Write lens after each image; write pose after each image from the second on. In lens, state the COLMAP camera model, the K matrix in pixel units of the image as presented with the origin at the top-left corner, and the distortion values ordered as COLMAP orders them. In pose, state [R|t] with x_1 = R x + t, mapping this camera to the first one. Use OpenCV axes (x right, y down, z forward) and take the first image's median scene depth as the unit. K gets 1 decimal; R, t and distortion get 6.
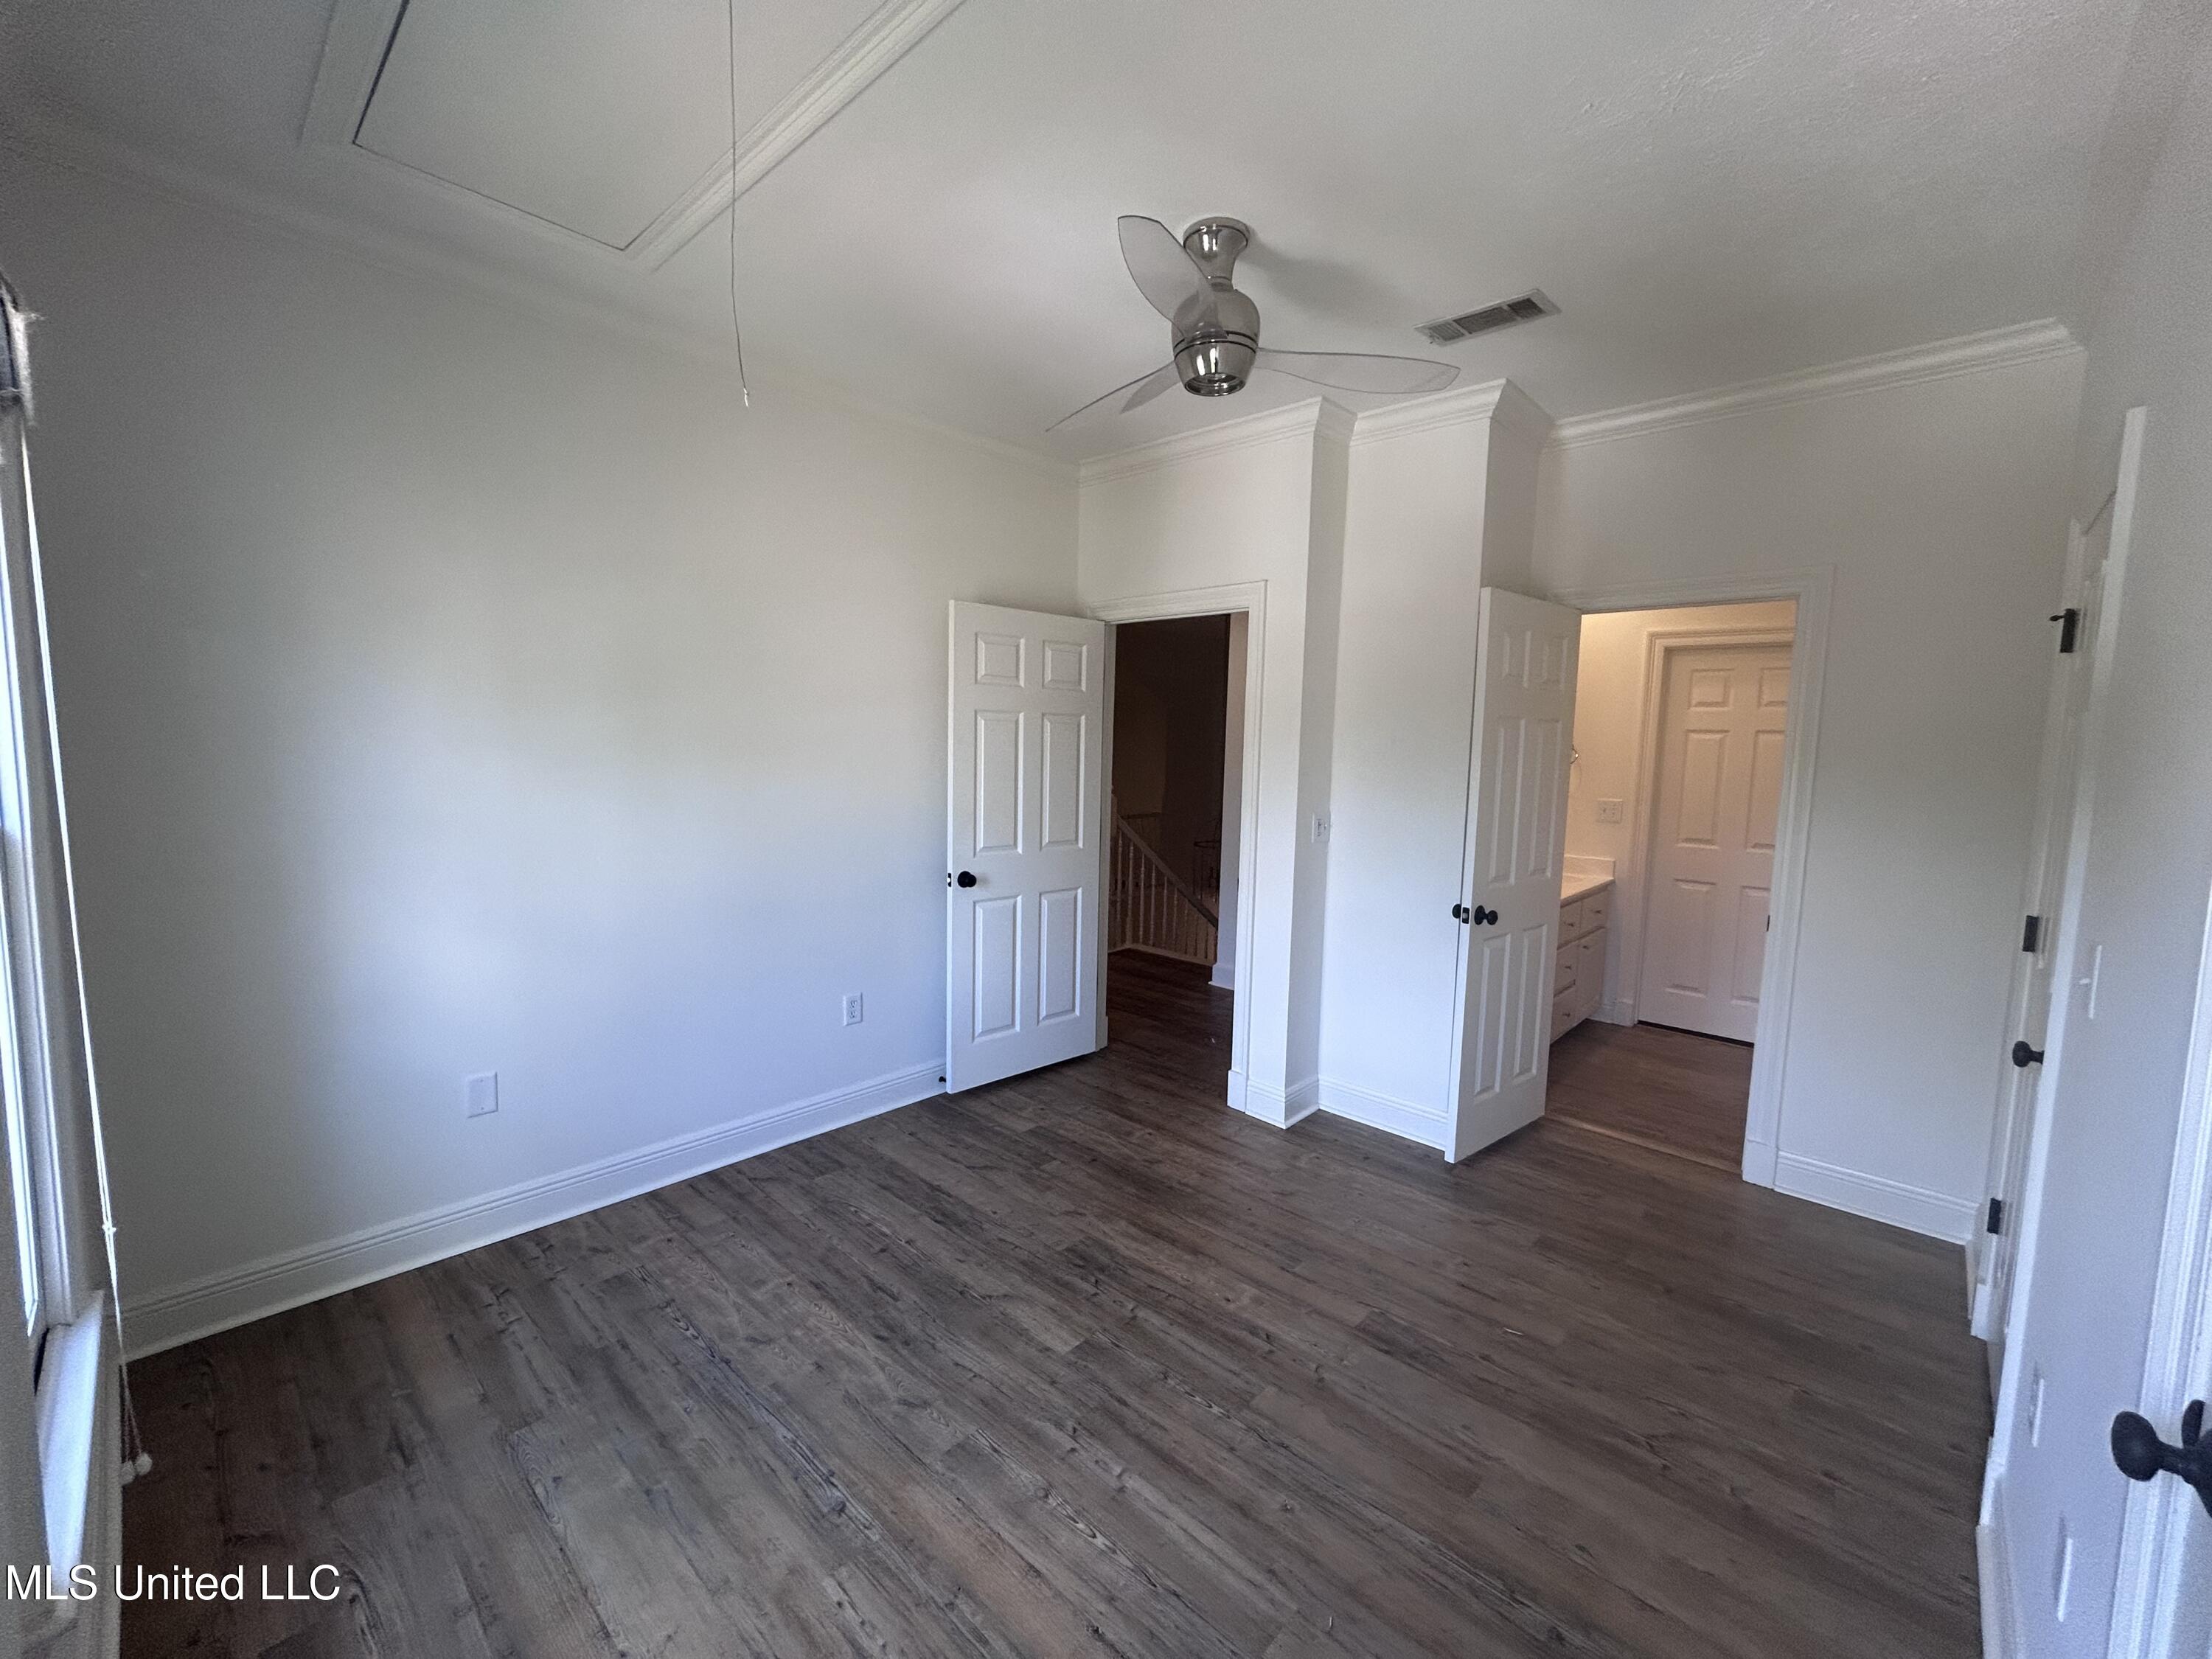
lens RADIAL K [[892.1, 0, 1106.0], [0, 892.1, 826.5], [0, 0, 1]] dist [-0.000084, 0.000593]
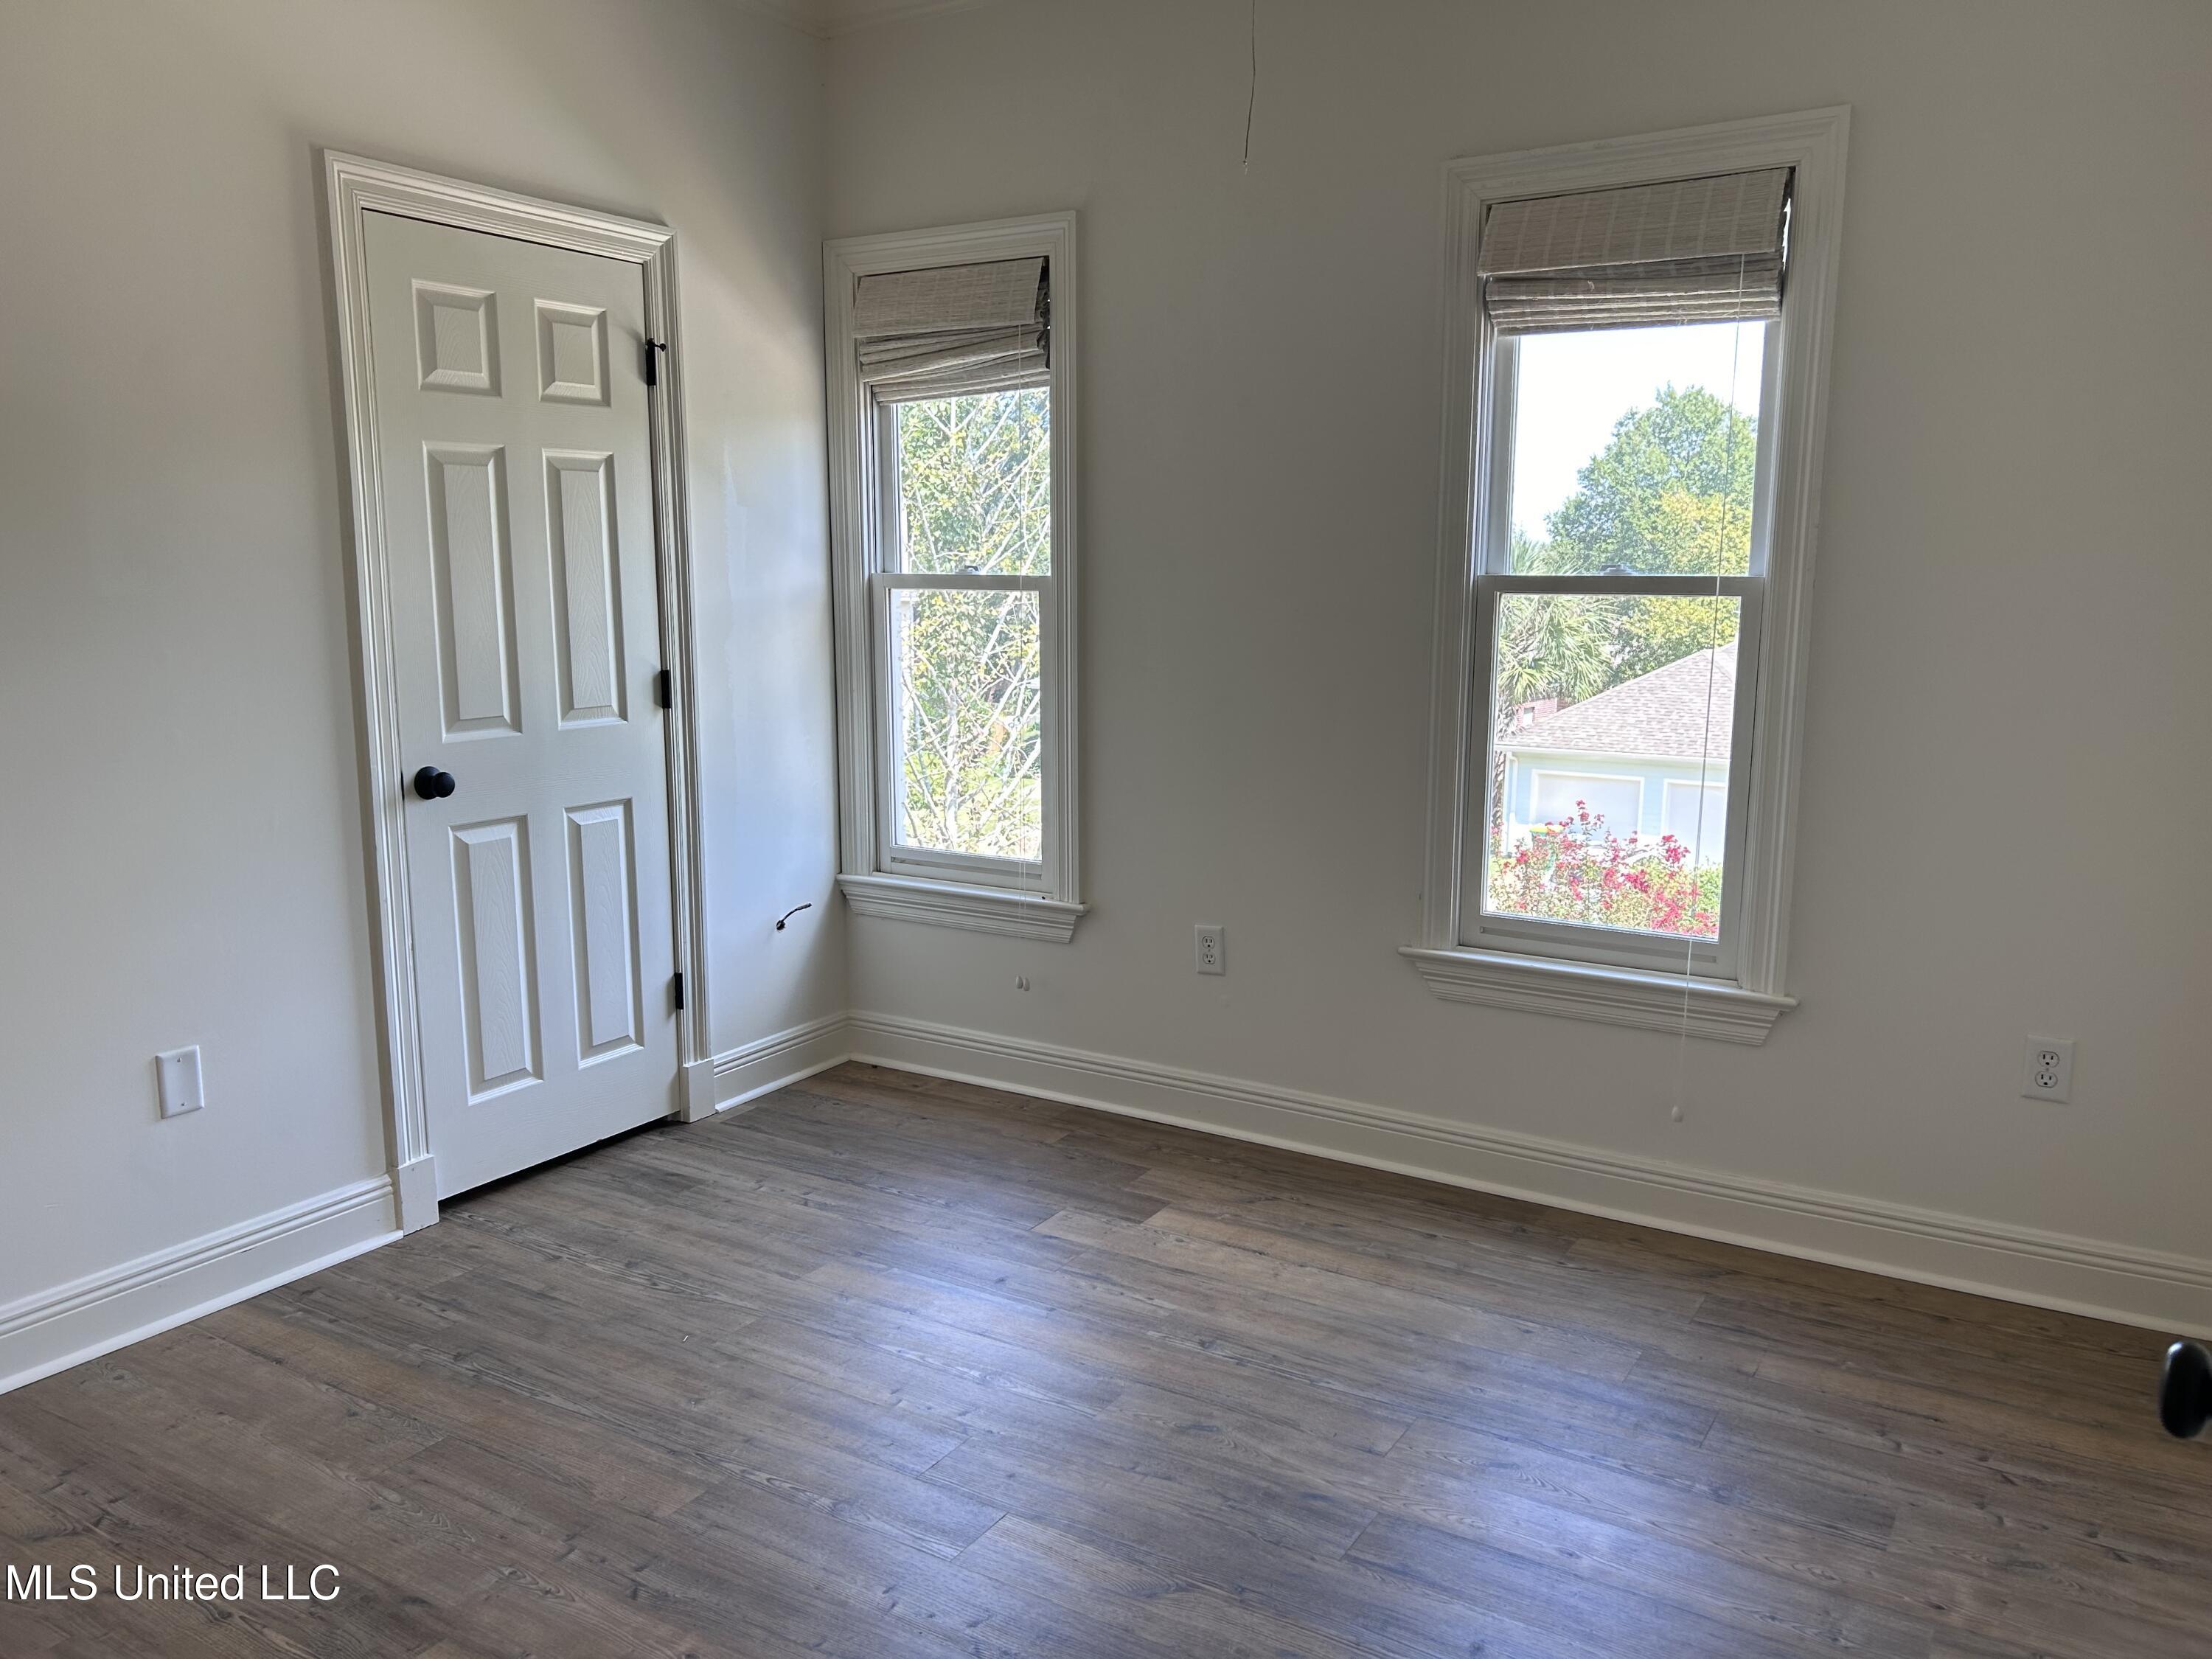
lens RADIAL K [[1667.7, 0, 1106.0], [0, 1667.7, 829.5], [0, 0, 1]] dist [0.078402, -0.125386]
pose [[-0.981896, 0.008767, -0.189217, 0.110481], [-0.040010, 0.966791, 0.252417, -0.157758], [0.185146, 0.255418, -0.948938, 2.260055]]
